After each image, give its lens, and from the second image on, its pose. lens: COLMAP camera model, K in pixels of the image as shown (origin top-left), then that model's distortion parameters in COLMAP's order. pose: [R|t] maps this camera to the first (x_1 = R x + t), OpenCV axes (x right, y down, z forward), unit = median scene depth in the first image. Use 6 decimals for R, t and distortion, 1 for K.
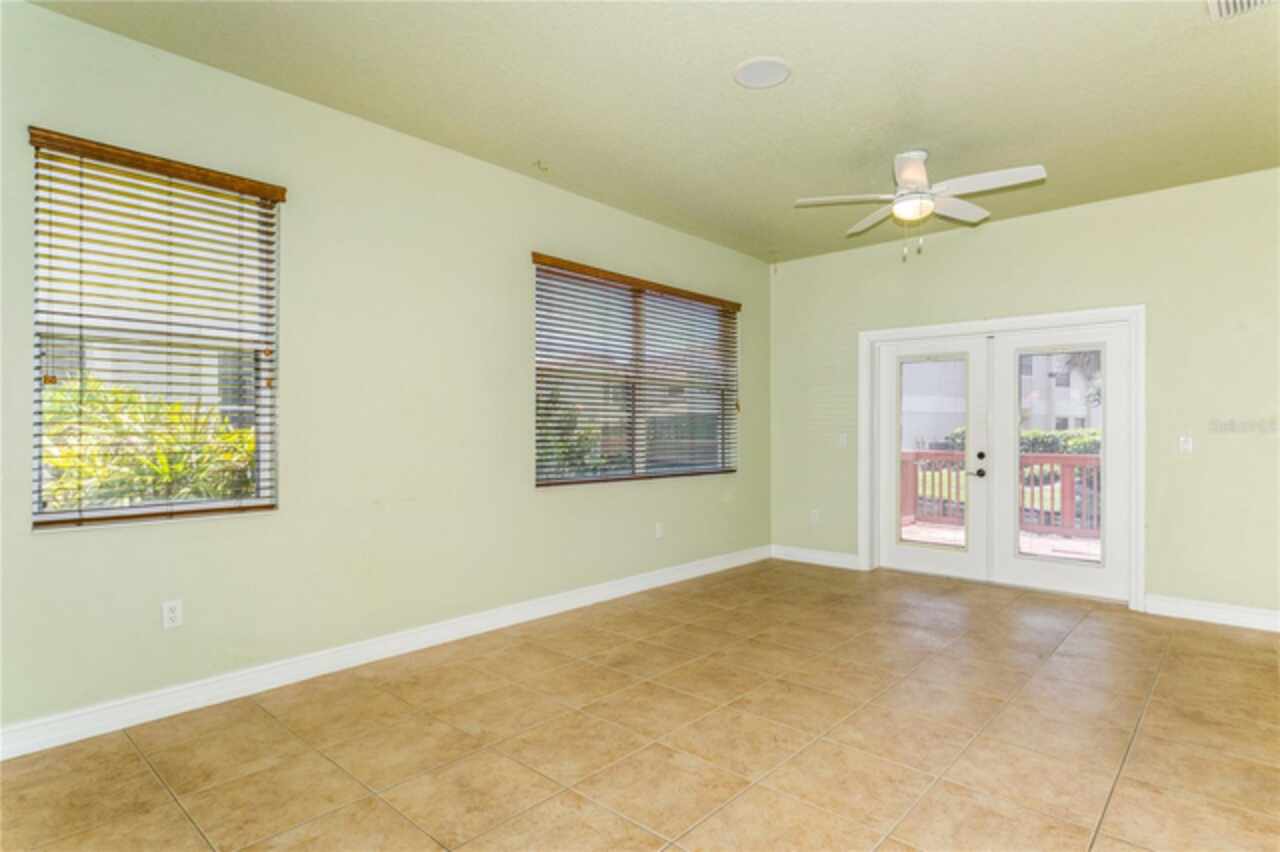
lens RADIAL K [[666.0, 0, 644.0], [0, 666.0, 431.7], [0, 0, 1]] dist [0.008816, 0.000669]
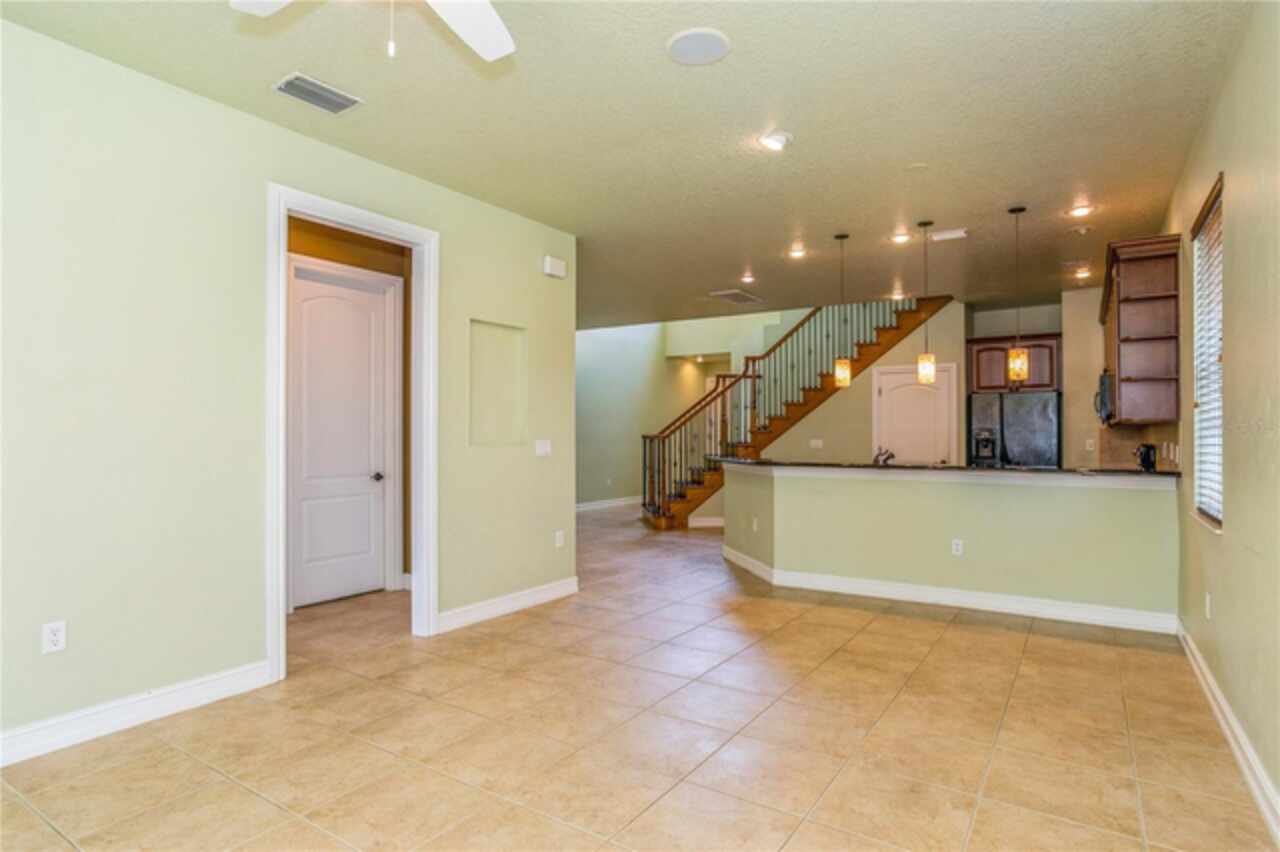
lens RADIAL K [[696.5, 0, 638.1], [0, 696.5, 432.4], [0, 0, 1]] dist [-0.005103, 0.001576]
pose [[-0.988857, -0.003614, -0.148824, 0.299110], [-0.003078, 0.999988, -0.003829, -0.008627], [0.148836, -0.003328, -0.988856, 1.435818]]
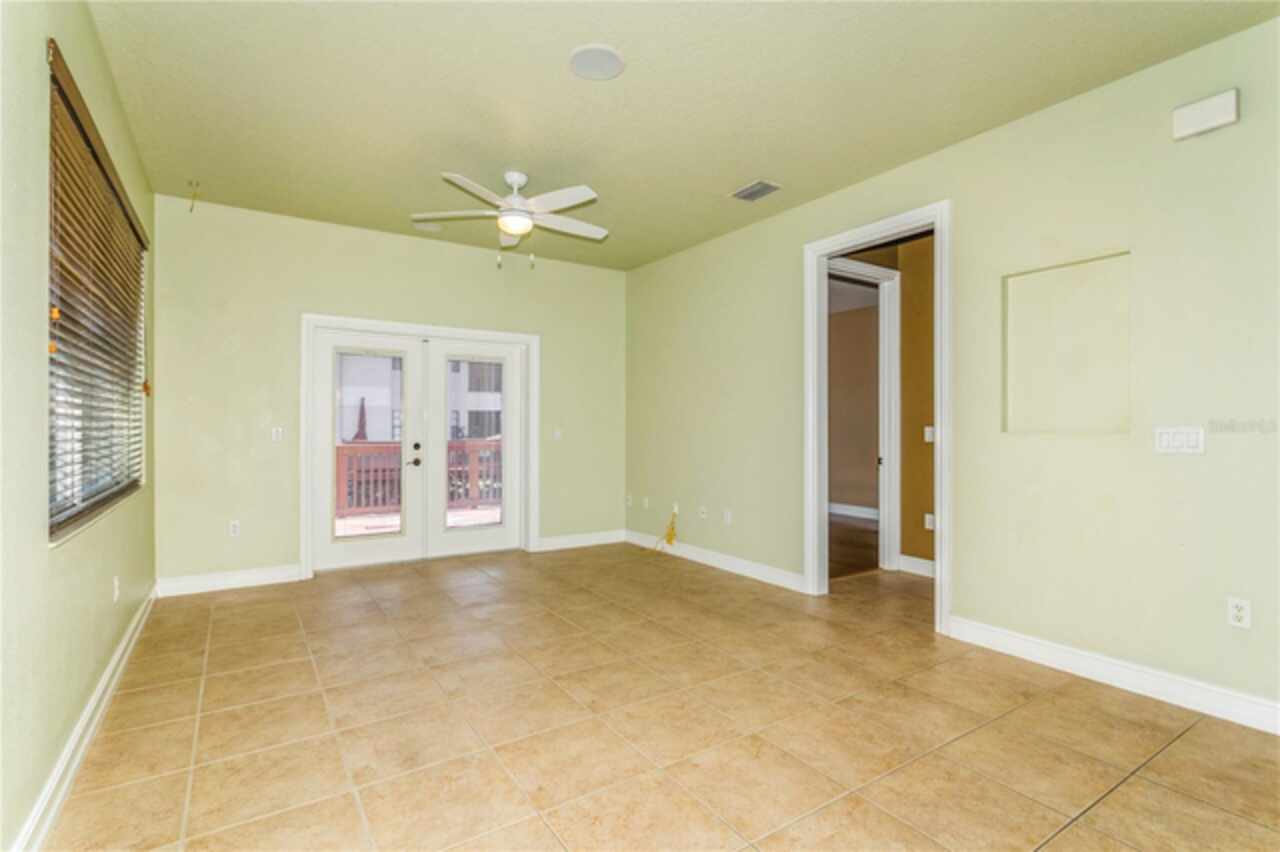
lens RADIAL K [[610.0, 0, 632.6], [0, 610.0, 419.7], [0, 0, 1]] dist [0.003848, 0.002661]
pose [[0.264808, 0.008230, 0.964266, -0.511880], [0.000050, 0.999963, -0.008549, 0.001064], [-0.964301, 0.002311, 0.264798, 0.528629]]
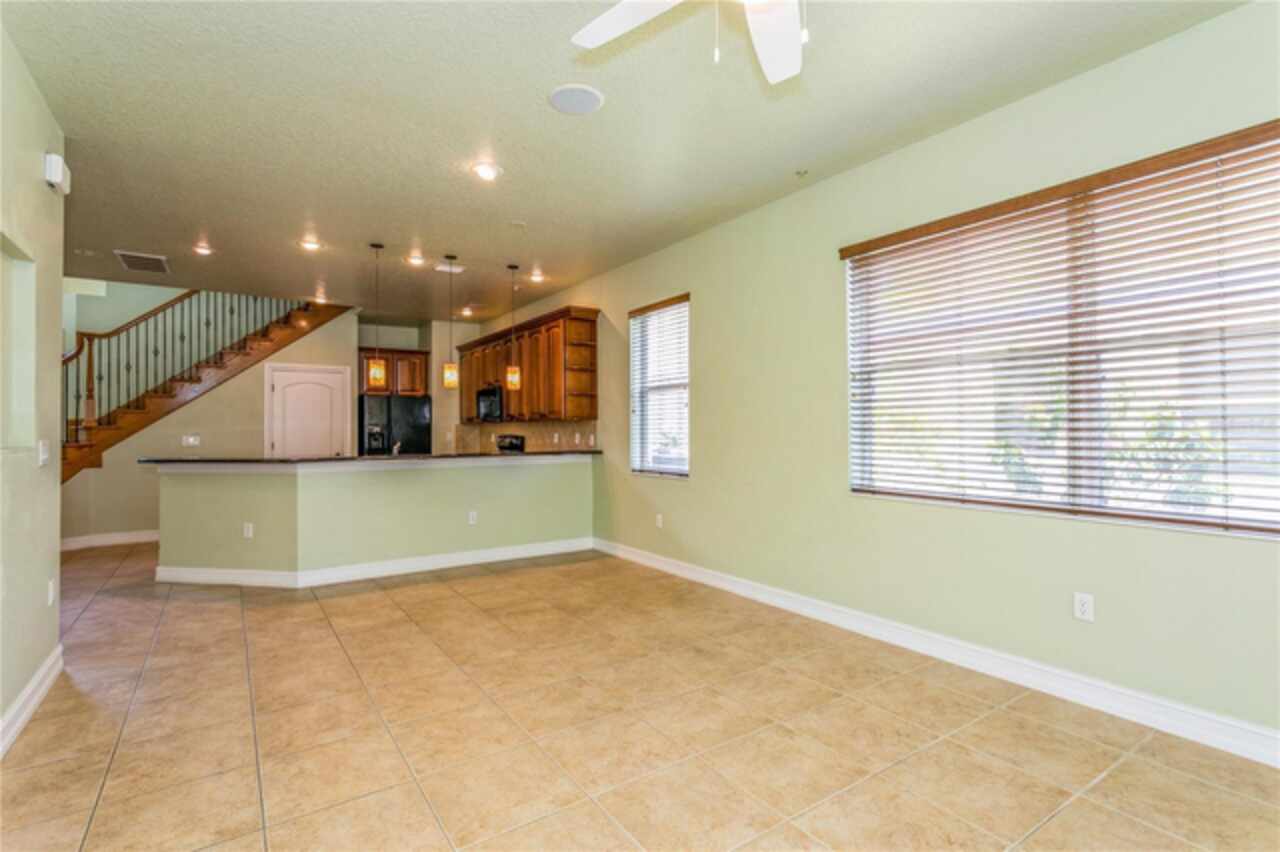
lens RADIAL K [[610.0, 0, 645.3], [0, 610.0, 424.3], [0, 0, 1]] dist [0.003848, 0.002661]
pose [[-0.228871, -0.007422, -0.973428, 0.819082], [0.004940, 0.999949, -0.008786, -0.007729], [0.973444, -0.006819, -0.228823, 0.992854]]
